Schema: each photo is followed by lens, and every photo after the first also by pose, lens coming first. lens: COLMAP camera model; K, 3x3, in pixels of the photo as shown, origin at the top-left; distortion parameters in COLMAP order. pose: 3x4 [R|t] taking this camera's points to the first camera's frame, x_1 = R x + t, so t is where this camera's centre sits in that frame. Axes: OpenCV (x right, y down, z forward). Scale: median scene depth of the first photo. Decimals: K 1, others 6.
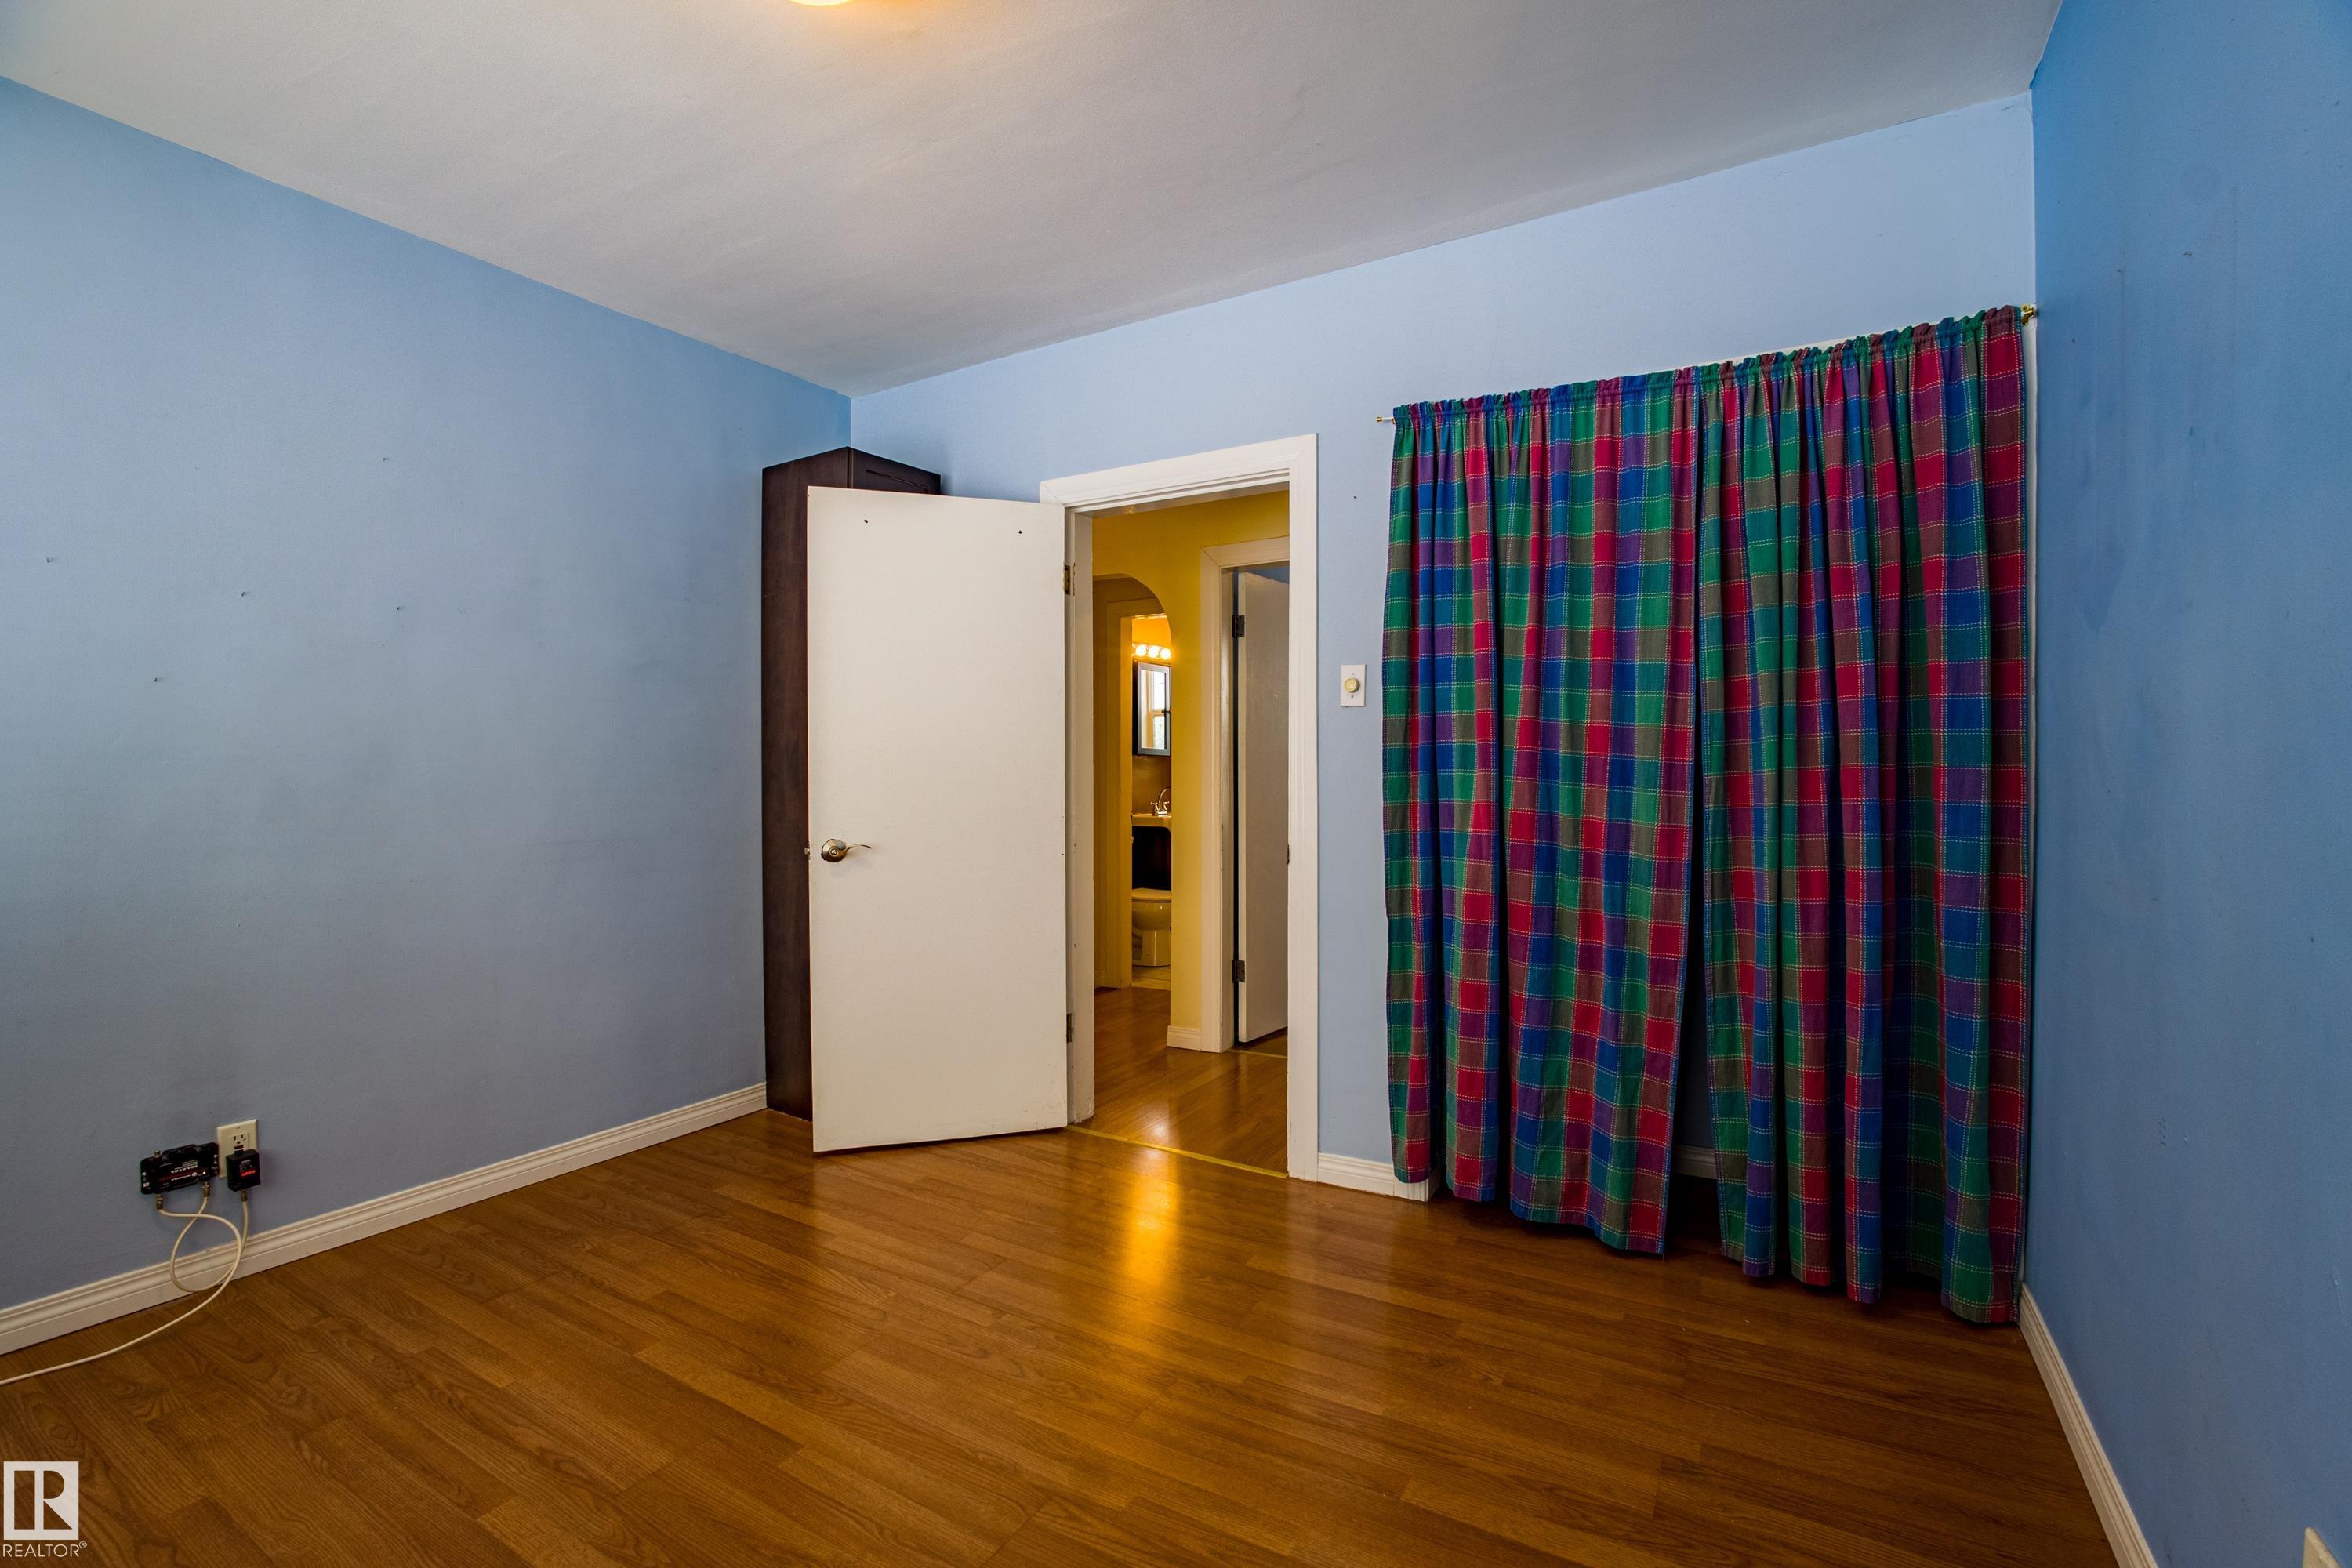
lens RADIAL K [[1034.8, 0, 1181.6], [0, 1034.8, 786.8], [0, 0, 1]] dist [-0.031049, -0.000031]
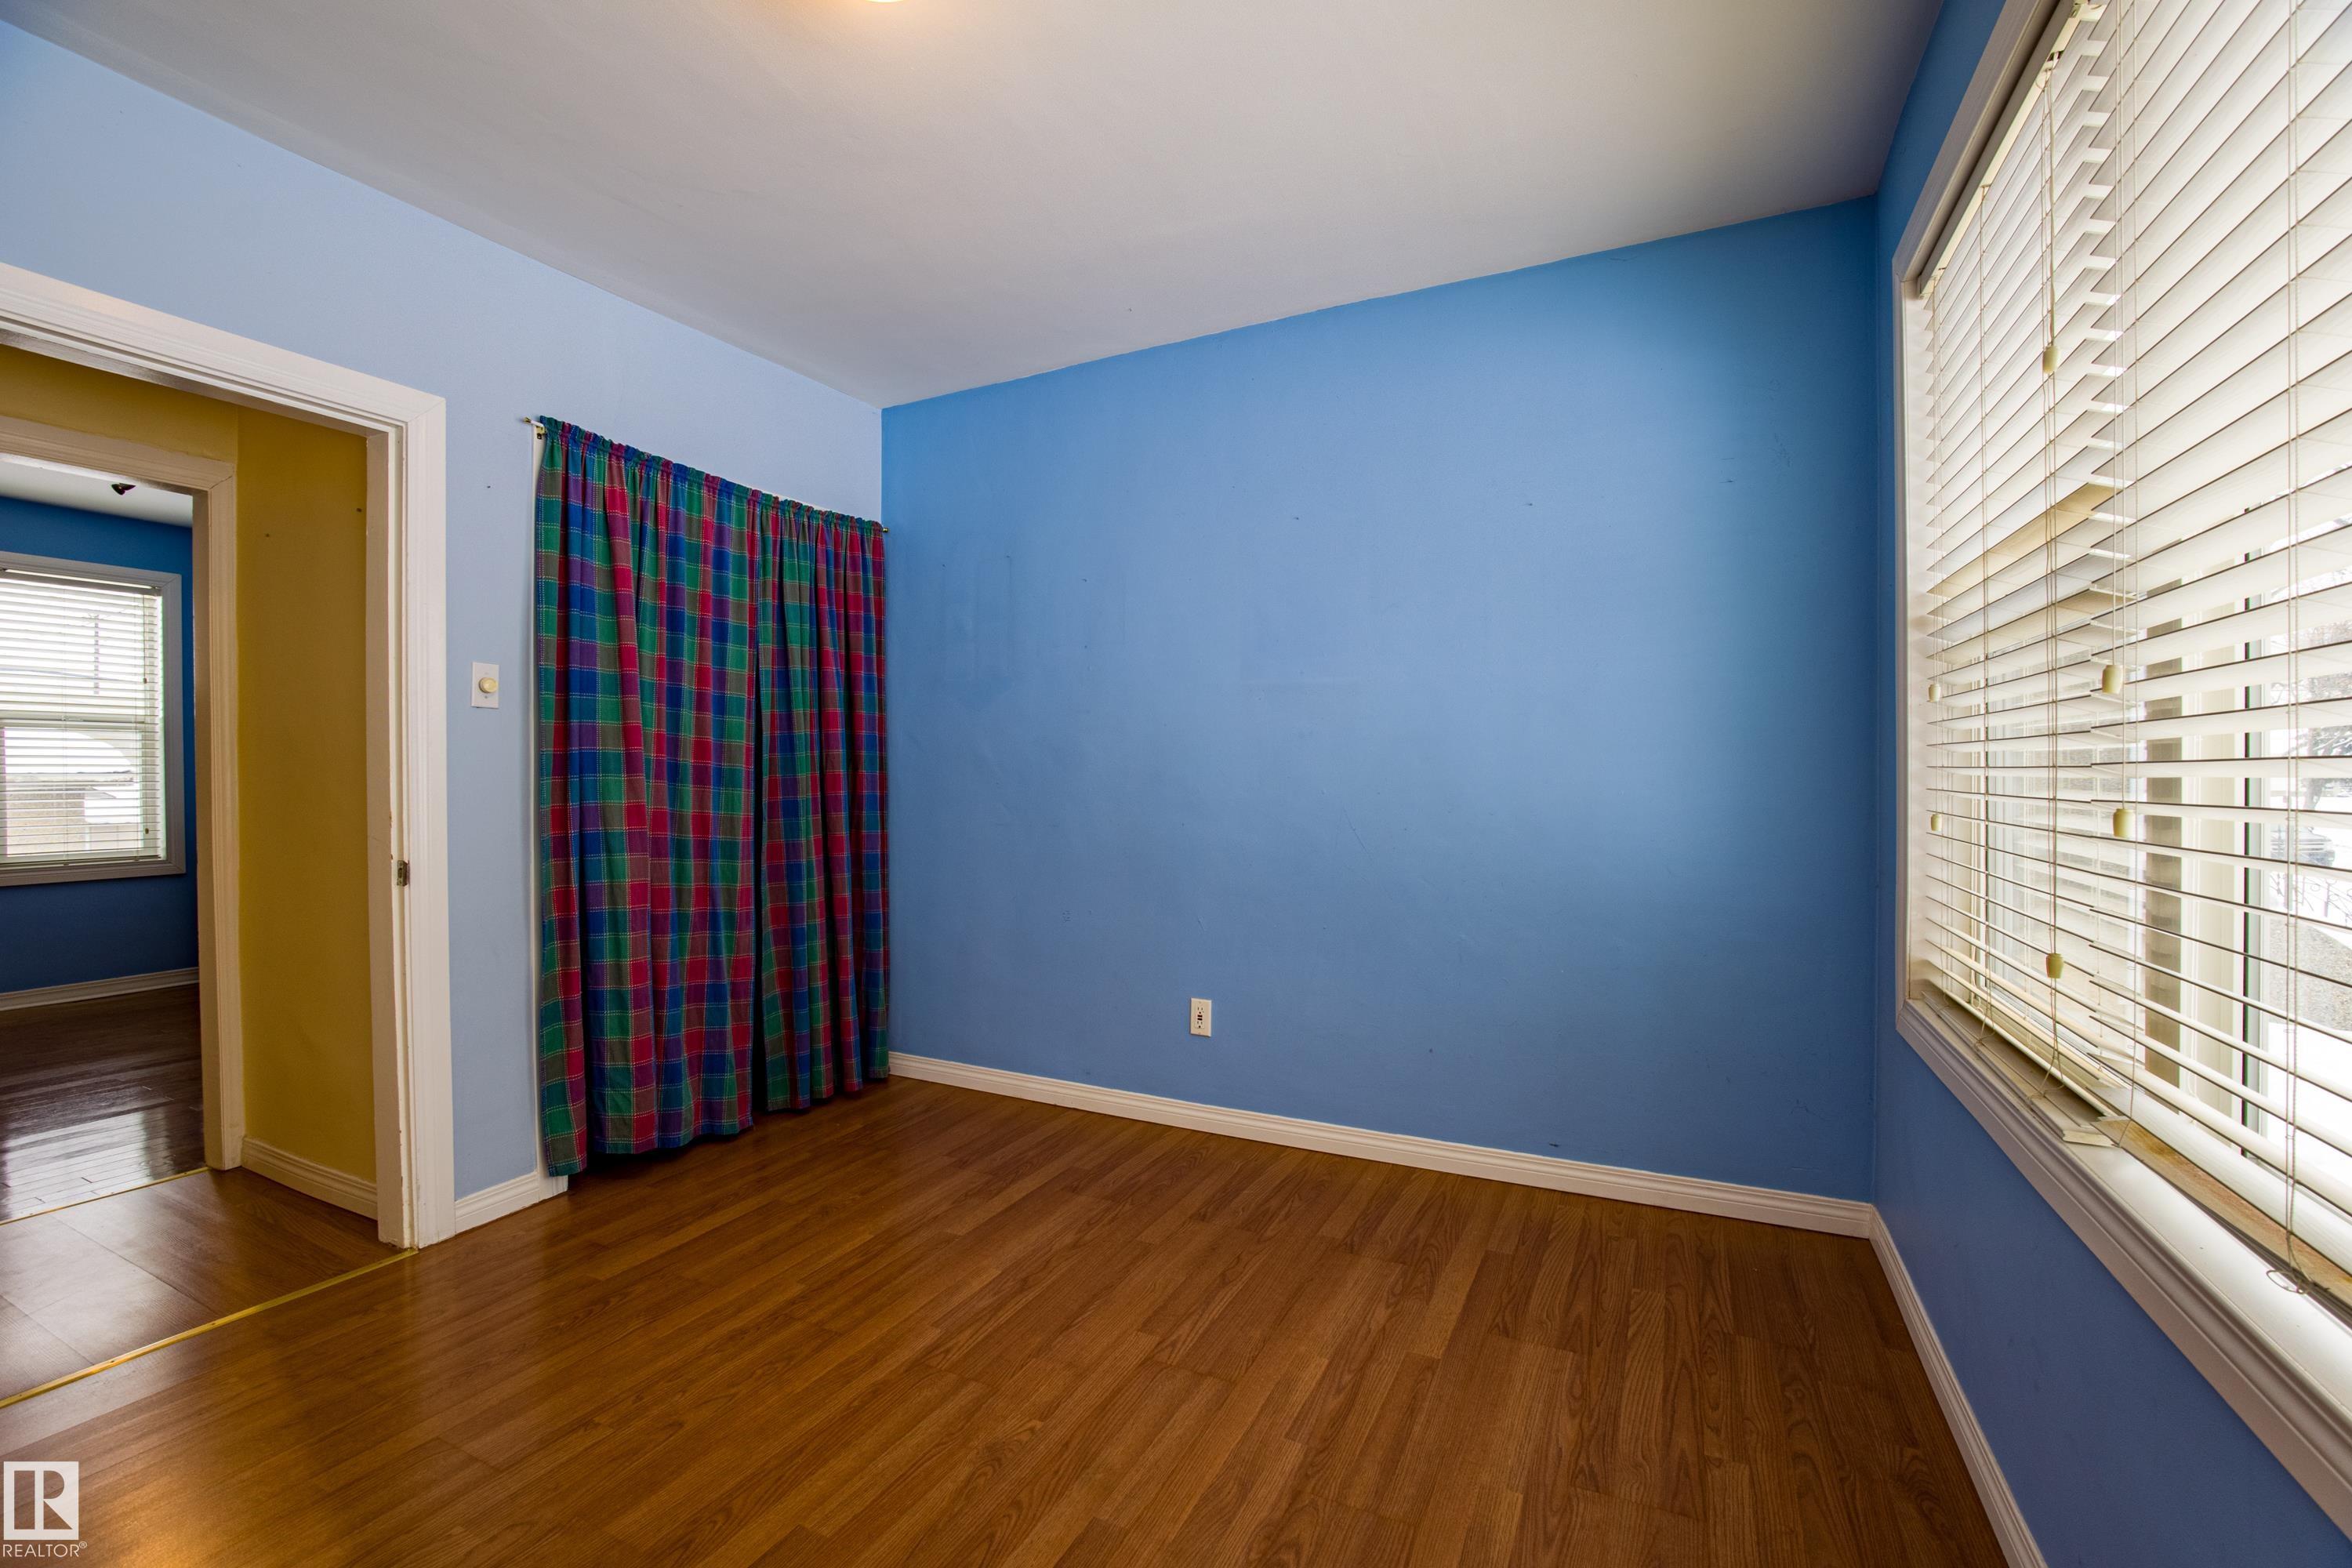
lens RADIAL K [[1034.8, 0, 1167.2], [0, 1034.8, 767.6], [0, 0, 1]] dist [-0.031049, -0.000031]
pose [[-0.069771, 0.000511, 0.997563, -0.983548], [0.009423, 0.999956, 0.000147, -0.021147], [-0.997519, 0.009410, -0.069773, 0.546715]]
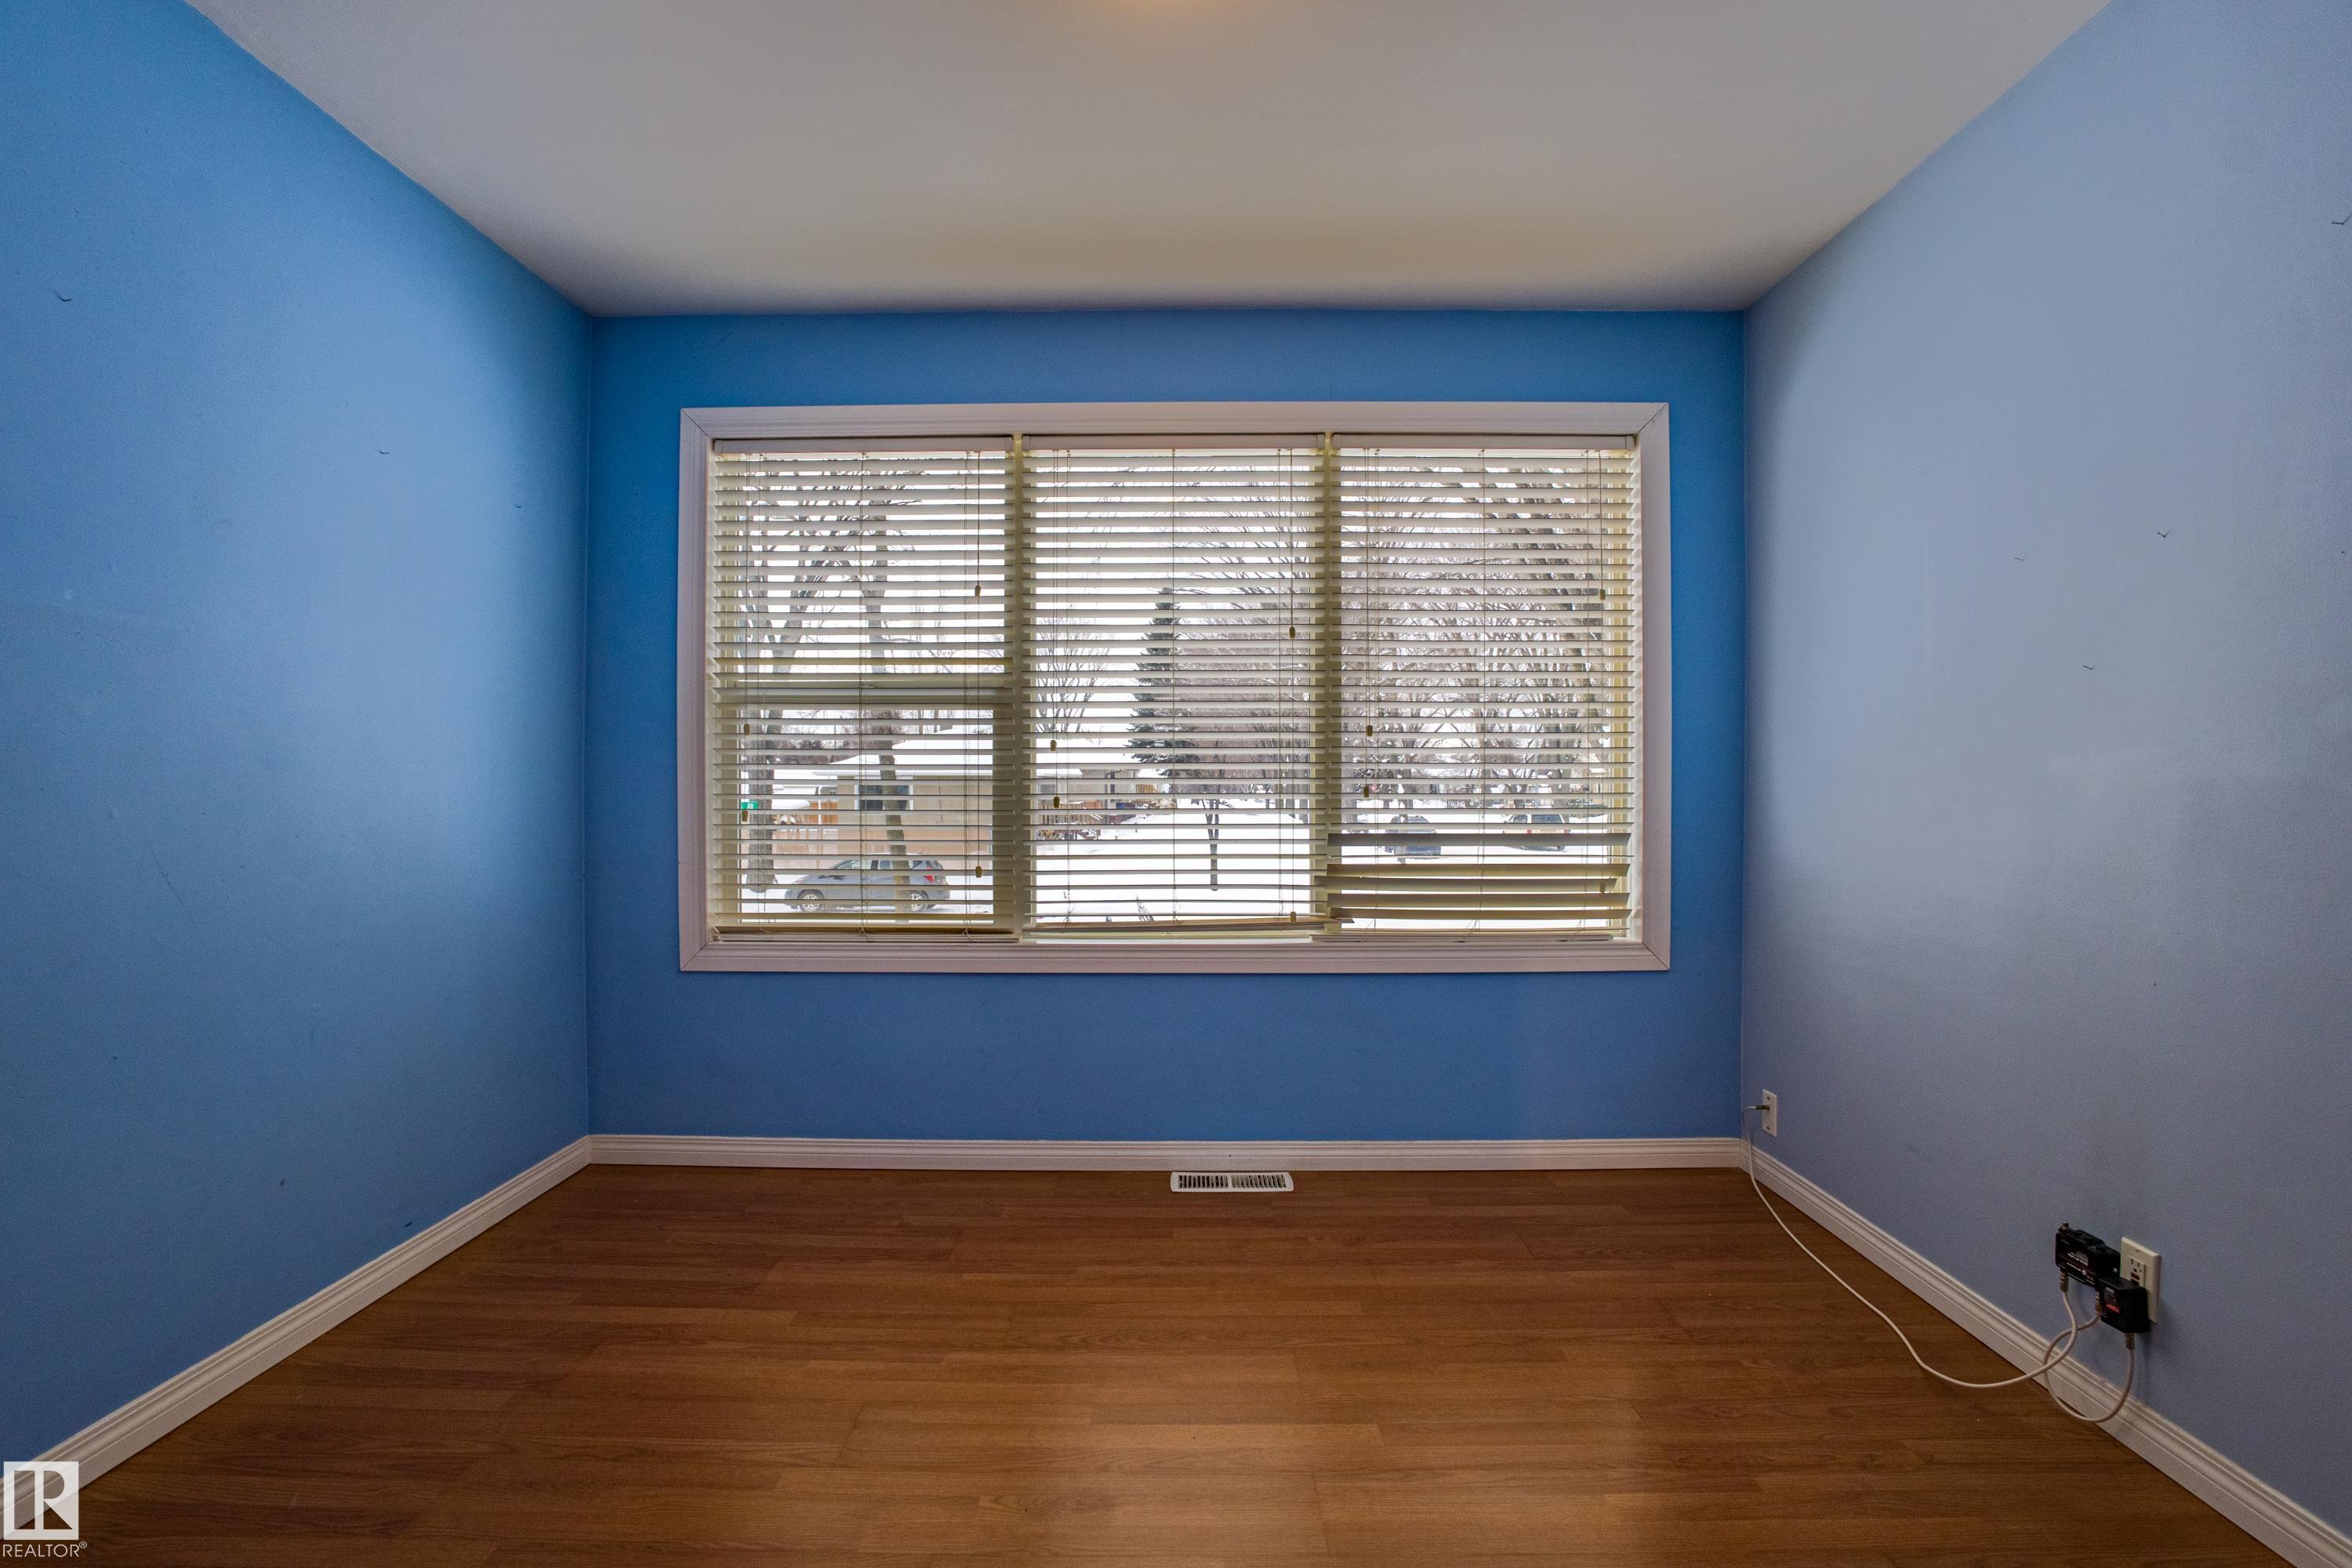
lens RADIAL K [[1034.8, 0, 1189.3], [0, 1034.8, 787.0], [0, 0, 1]] dist [-0.031049, -0.000031]
pose [[-0.866517, 0.005697, -0.499114, 0.054536], [-0.000730, 0.999919, 0.012680, -0.019561], [0.499146, 0.011352, -0.866443, 1.286832]]
